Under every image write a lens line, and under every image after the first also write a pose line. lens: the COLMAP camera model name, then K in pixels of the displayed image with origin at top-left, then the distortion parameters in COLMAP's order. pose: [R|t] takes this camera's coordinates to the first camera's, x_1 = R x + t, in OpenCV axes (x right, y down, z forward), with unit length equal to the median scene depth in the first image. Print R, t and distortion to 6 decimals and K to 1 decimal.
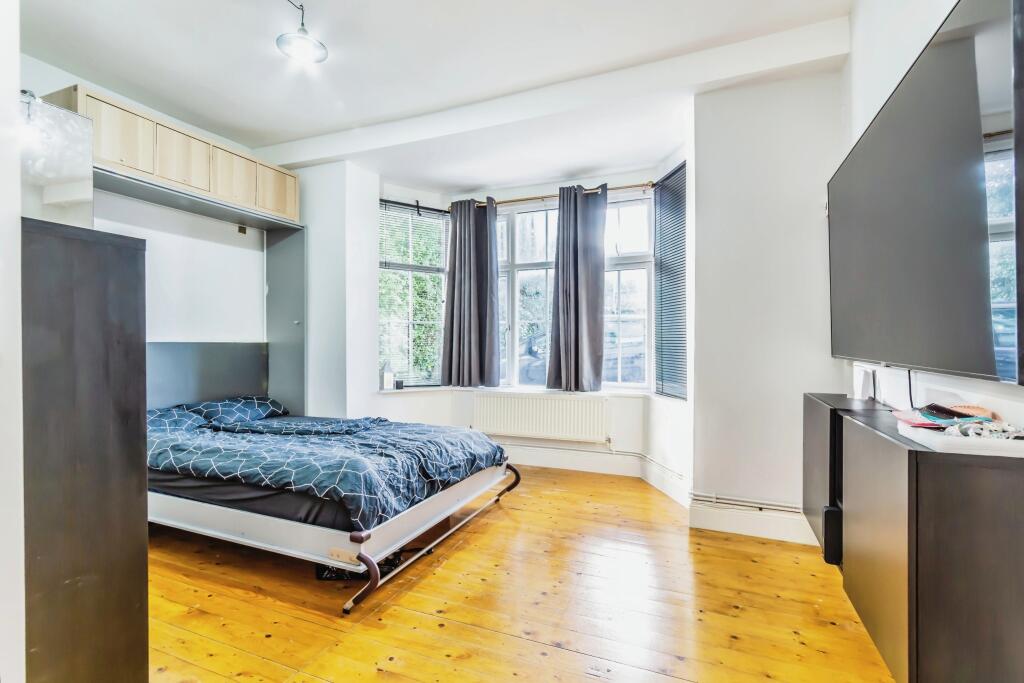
lens RADIAL K [[511.2, 0, 557.9], [0, 511.2, 339.9], [0, 0, 1]] dist [-0.002870, -0.000318]
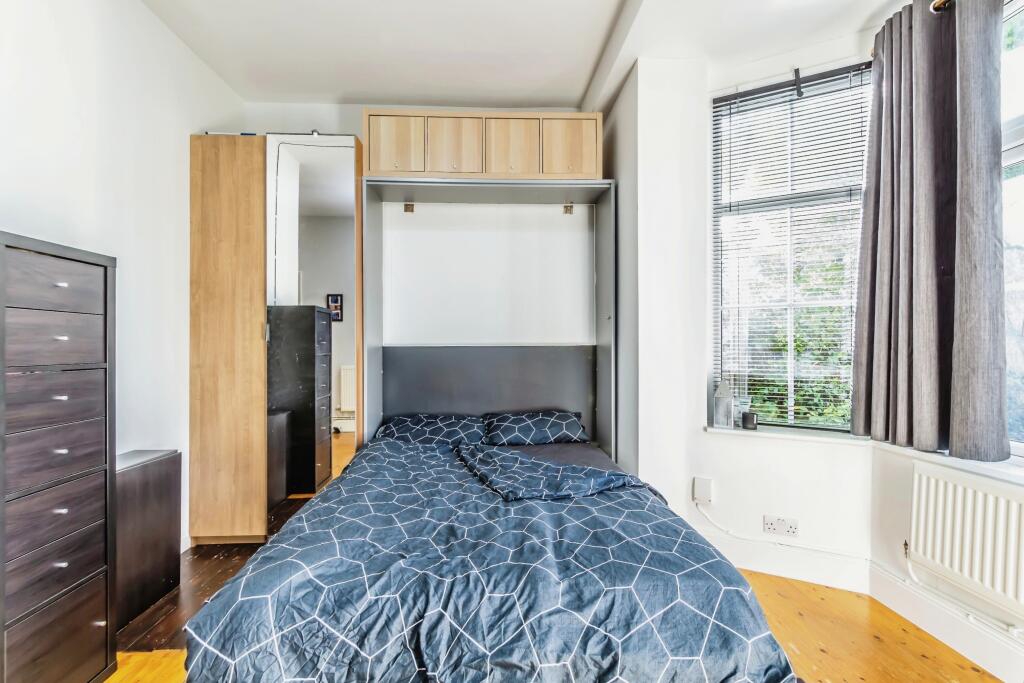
lens RADIAL K [[543.9, 0, 512.0], [0, 543.9, 341.5], [0, 0, 1]] dist [0.061326, 0.000339]
pose [[0.345666, -0.010854, -0.938295, 0.154978], [0.012802, 0.999895, -0.006850, 0.002521], [0.938270, -0.009645, 0.345768, 0.532089]]
